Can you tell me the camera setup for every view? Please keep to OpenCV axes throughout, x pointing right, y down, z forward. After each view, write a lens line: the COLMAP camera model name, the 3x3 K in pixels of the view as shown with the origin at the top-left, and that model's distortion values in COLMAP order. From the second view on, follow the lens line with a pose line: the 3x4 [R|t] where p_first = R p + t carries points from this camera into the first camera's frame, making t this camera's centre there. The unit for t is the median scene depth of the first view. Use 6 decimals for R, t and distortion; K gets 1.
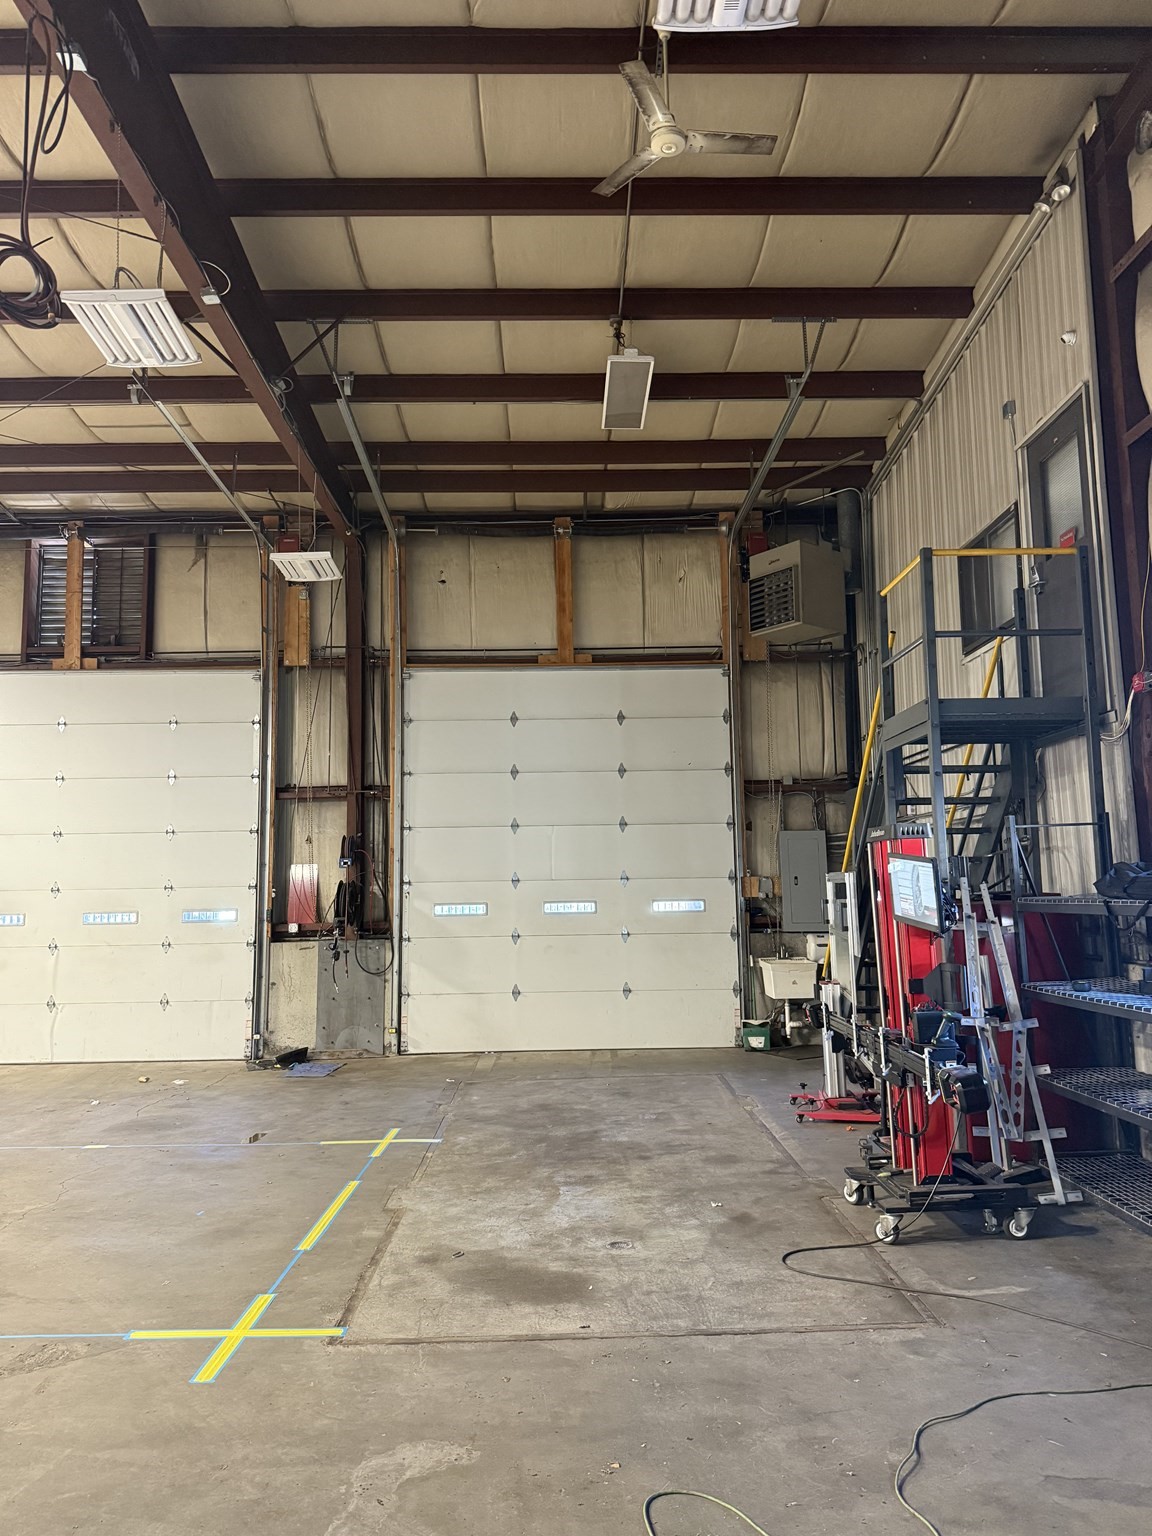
lens RADIAL K [[1075.7, 0, 575.3], [0, 1075.7, 769.0], [0, 0, 1]] dist [0.001879, 0.000108]
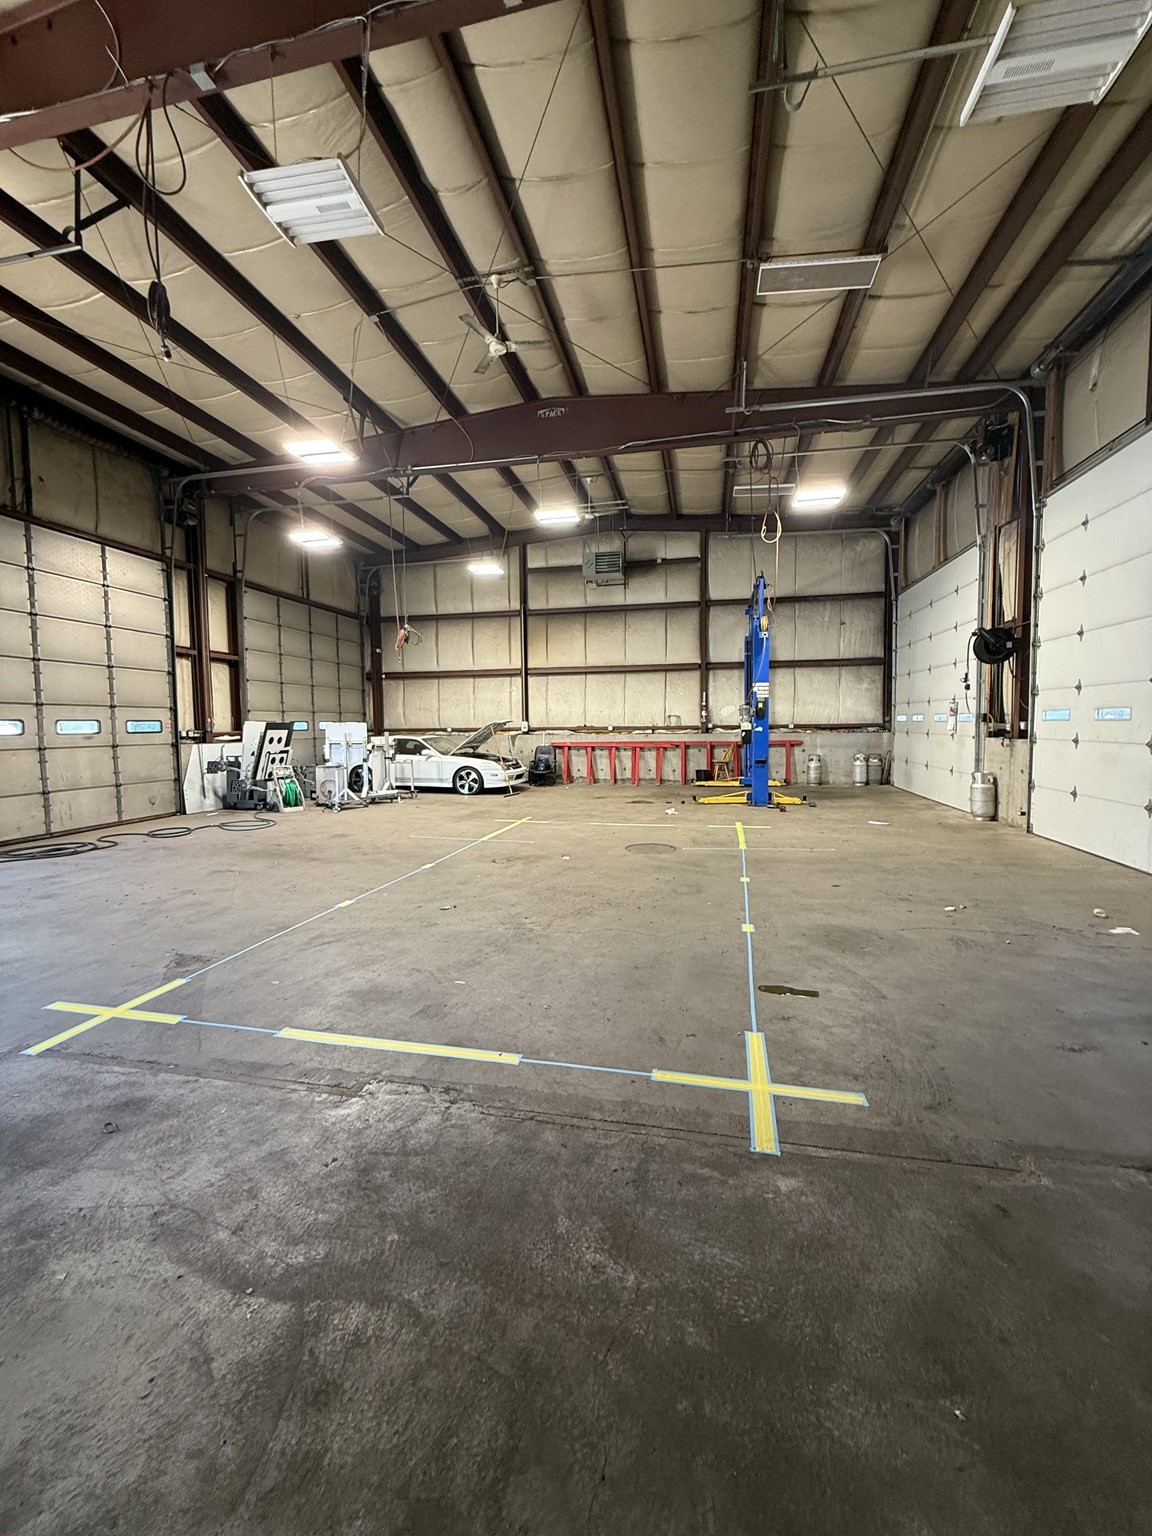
lens RADIAL K [[618.7, 0, 580.8], [0, 618.7, 764.2], [0, 0, 1]] dist [0.002005, 0.000206]
pose [[-0.218312, 0.077843, -0.972769, 0.236407], [0.119022, 0.991496, 0.052630, 0.206313], [0.968594, -0.104291, -0.225720, 1.470251]]
